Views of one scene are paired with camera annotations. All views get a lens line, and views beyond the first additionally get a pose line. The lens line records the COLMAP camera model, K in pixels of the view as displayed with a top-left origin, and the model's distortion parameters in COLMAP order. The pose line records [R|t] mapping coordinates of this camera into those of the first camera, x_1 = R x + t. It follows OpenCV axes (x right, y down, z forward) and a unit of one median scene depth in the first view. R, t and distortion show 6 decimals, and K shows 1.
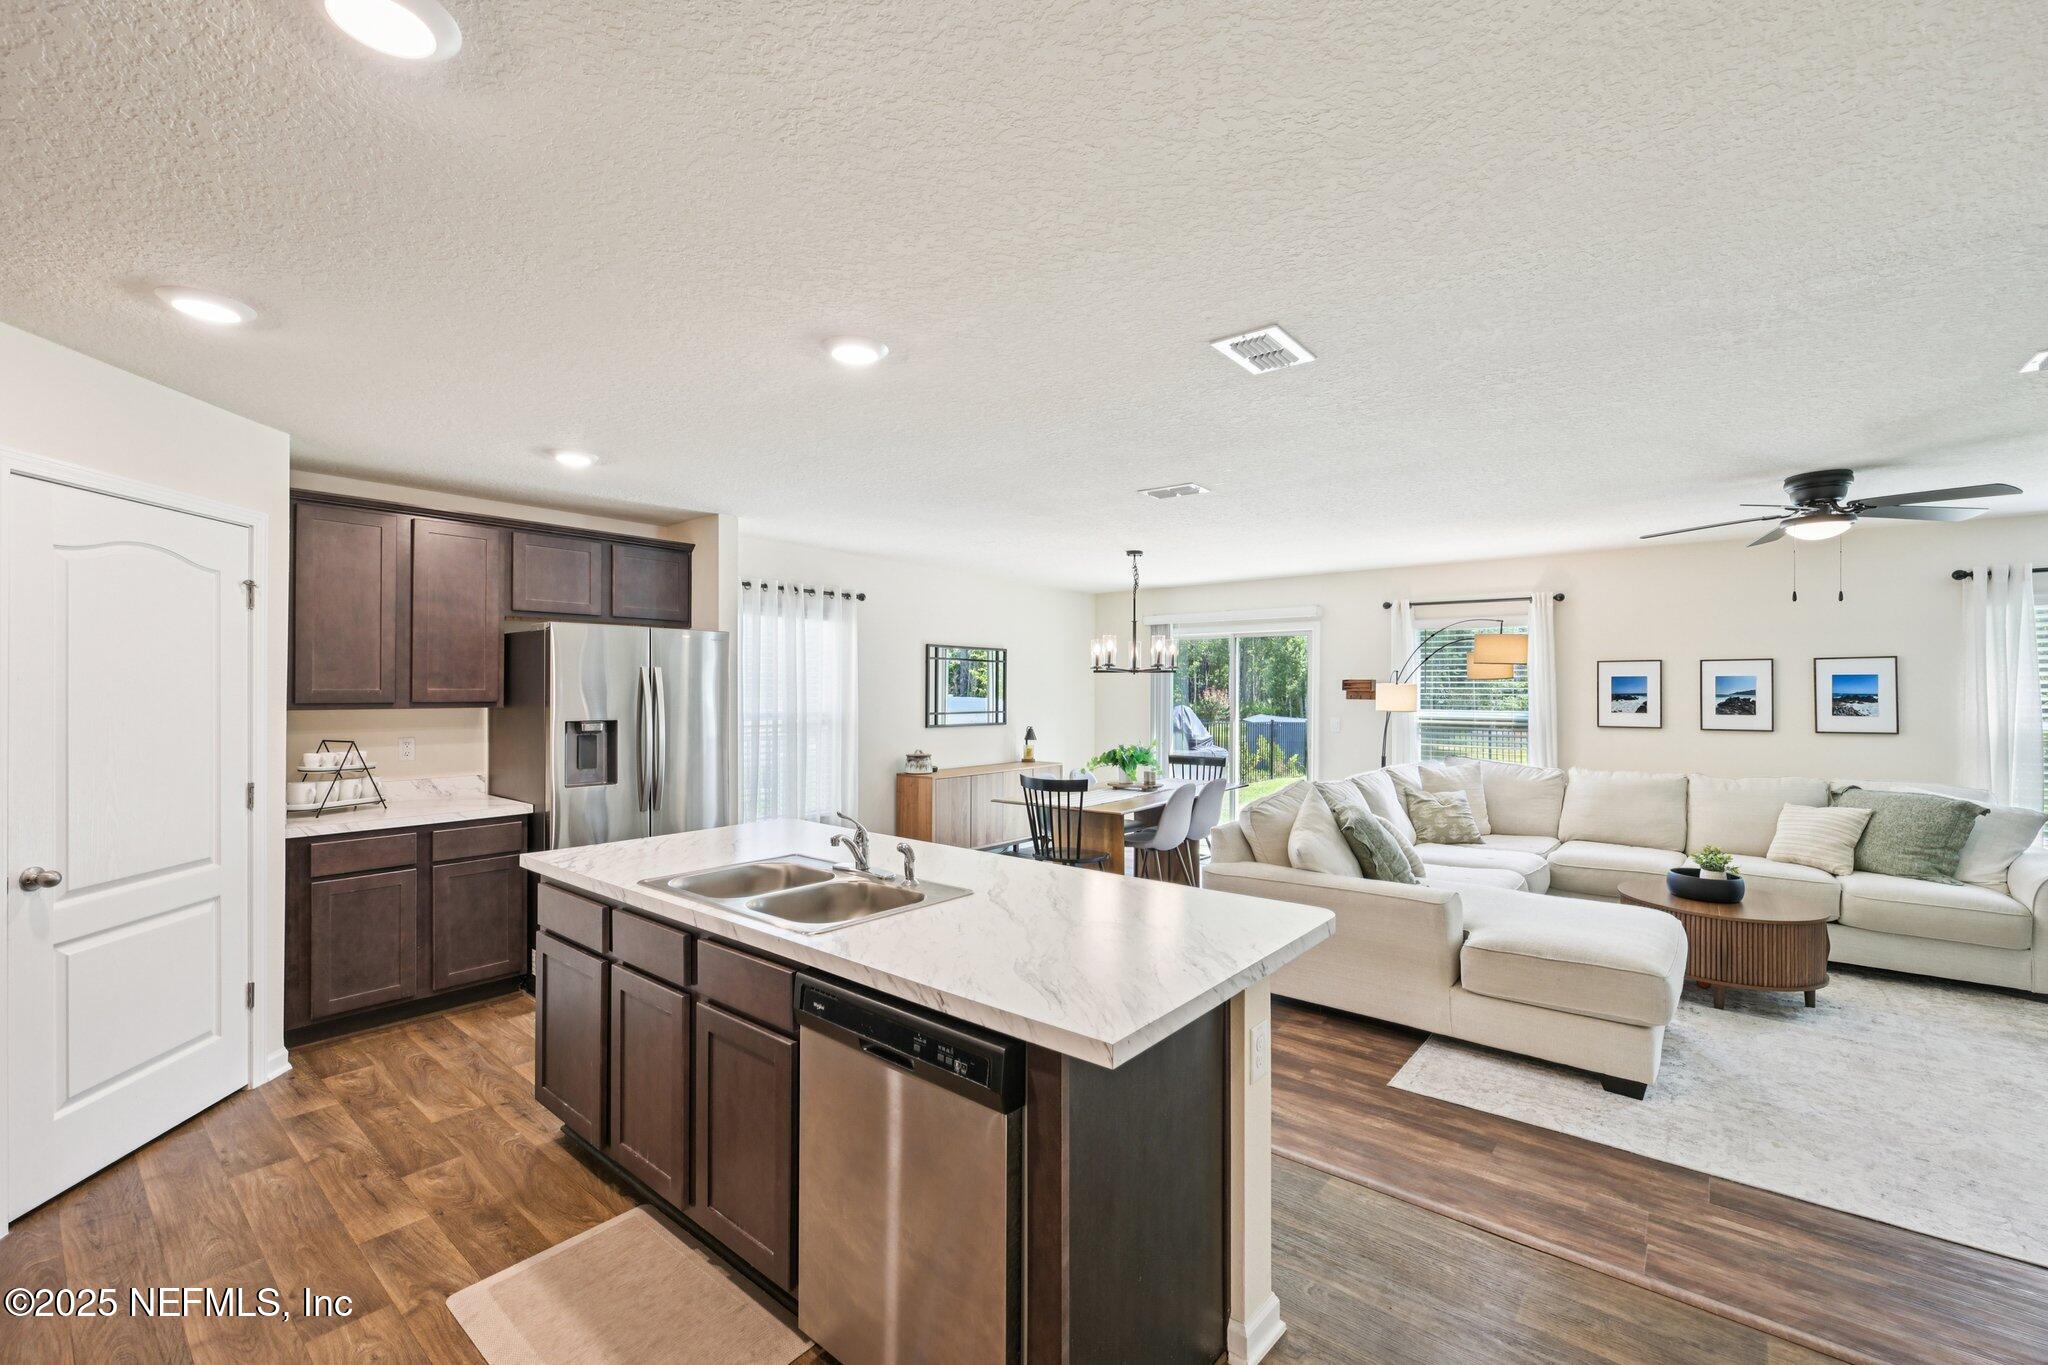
lens RADIAL K [[855.5, 0, 1028.7], [0, 855.5, 684.2], [0, 0, 1]] dist [-0.001332, -0.000700]
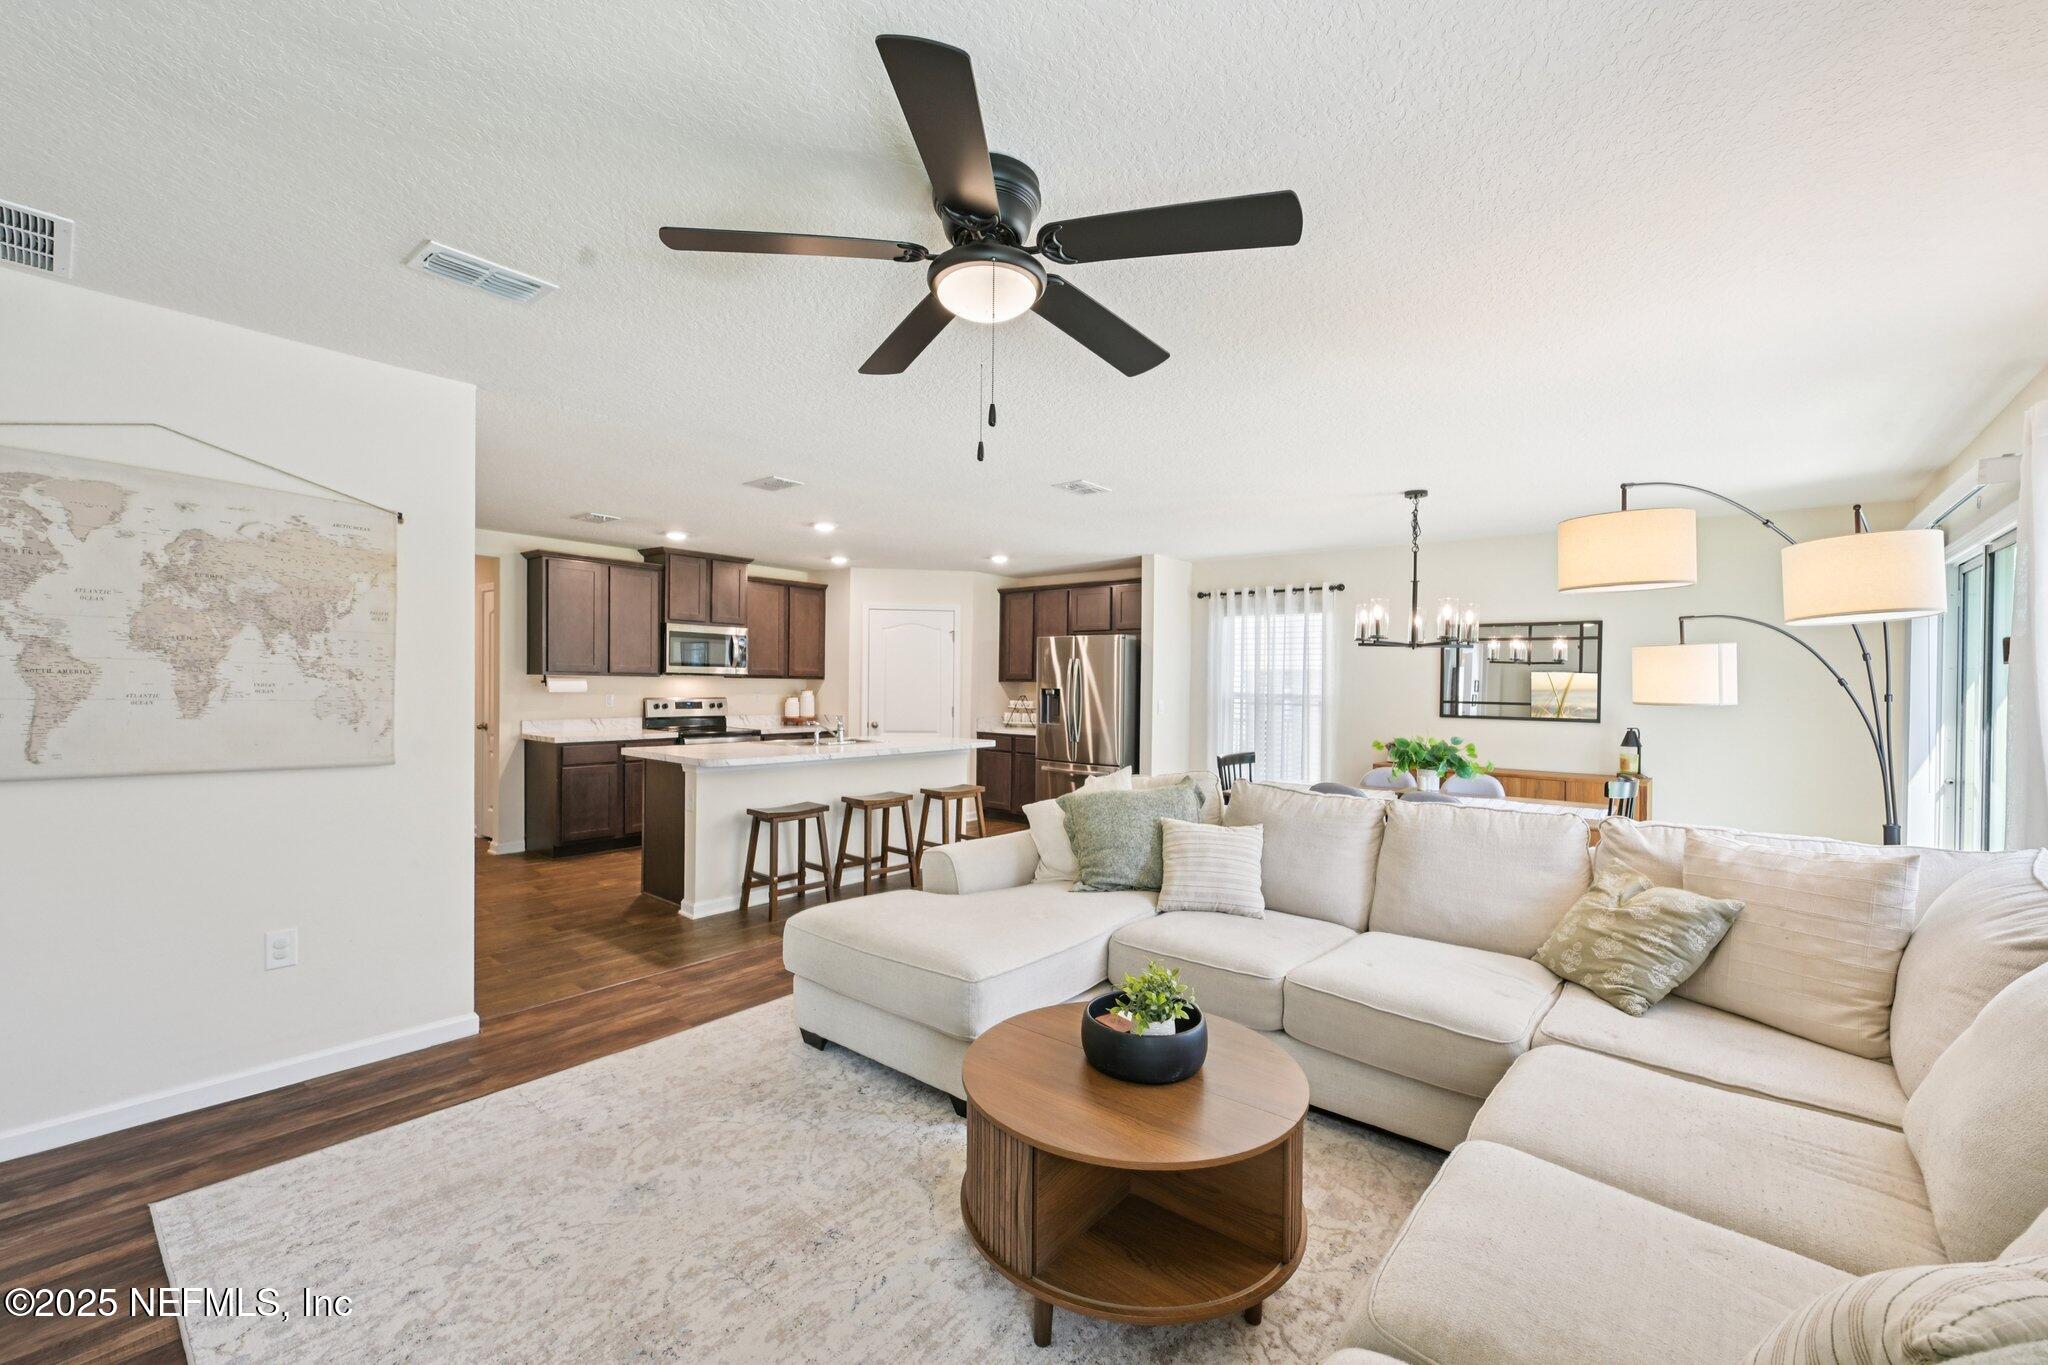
lens RADIAL K [[832.8, 0, 1020.6], [0, 832.8, 692.4], [0, 0, 1]] dist [-0.000966, 0.000314]
pose [[-0.013097, 0.007937, -0.999883, 1.399623], [-0.009782, 0.999920, 0.008066, 0.039961], [0.999866, 0.009886, -0.013018, 1.030754]]
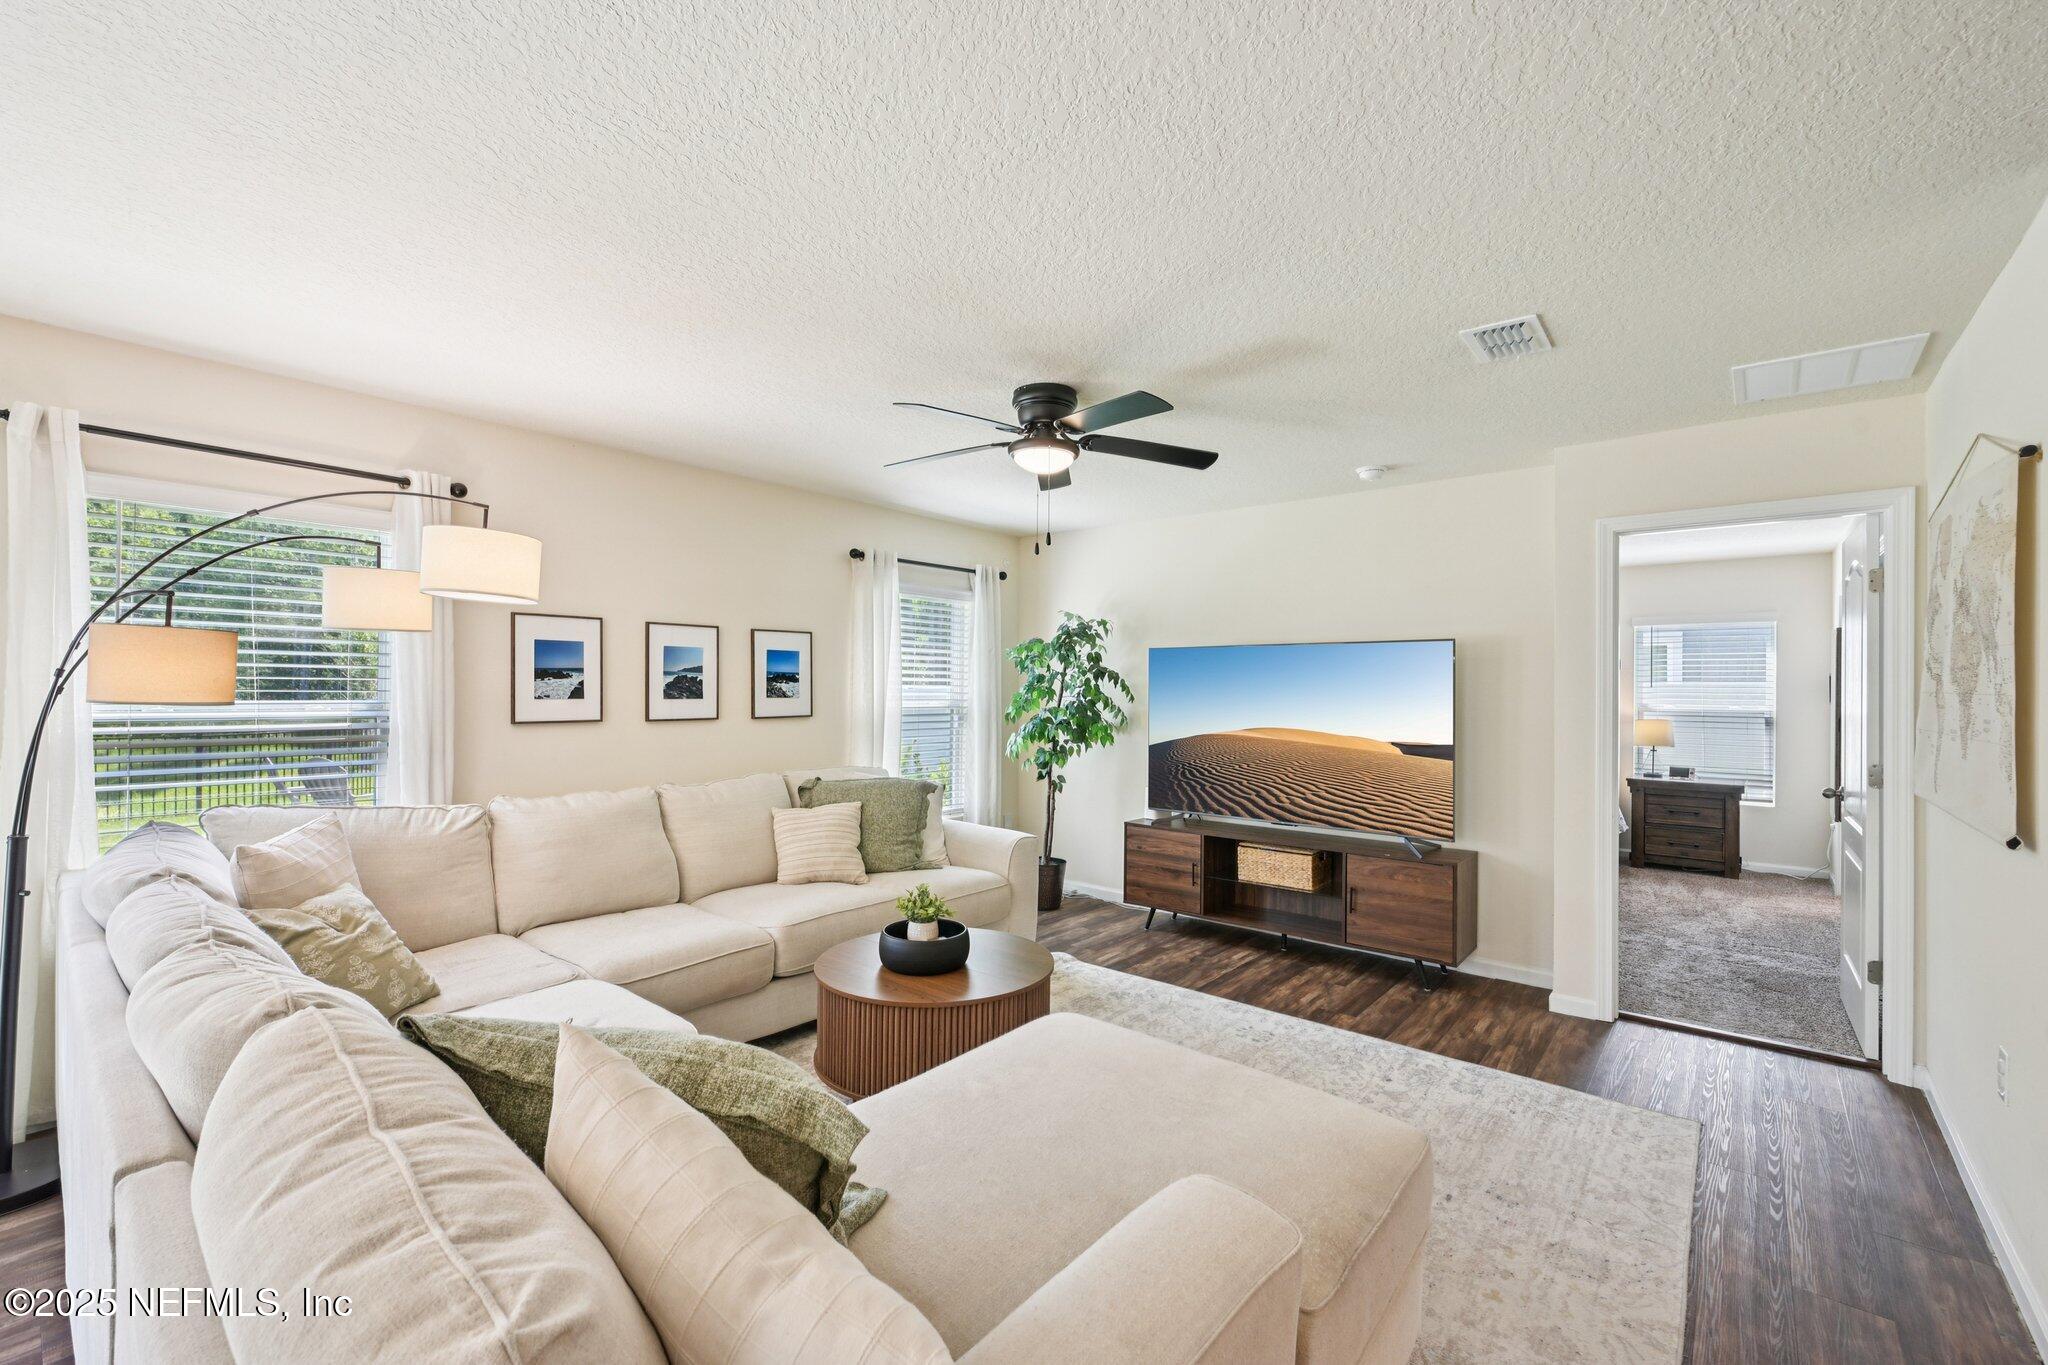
lens RADIAL K [[855.5, 0, 1028.7], [0, 855.5, 684.2], [0, 0, 1]] dist [-0.001332, -0.000700]
pose [[0.015650, 0.003697, 0.999871, 0.124041], [-0.012764, 0.999912, -0.003497, 0.031752], [-0.999796, -0.012708, 0.015696, 1.001801]]
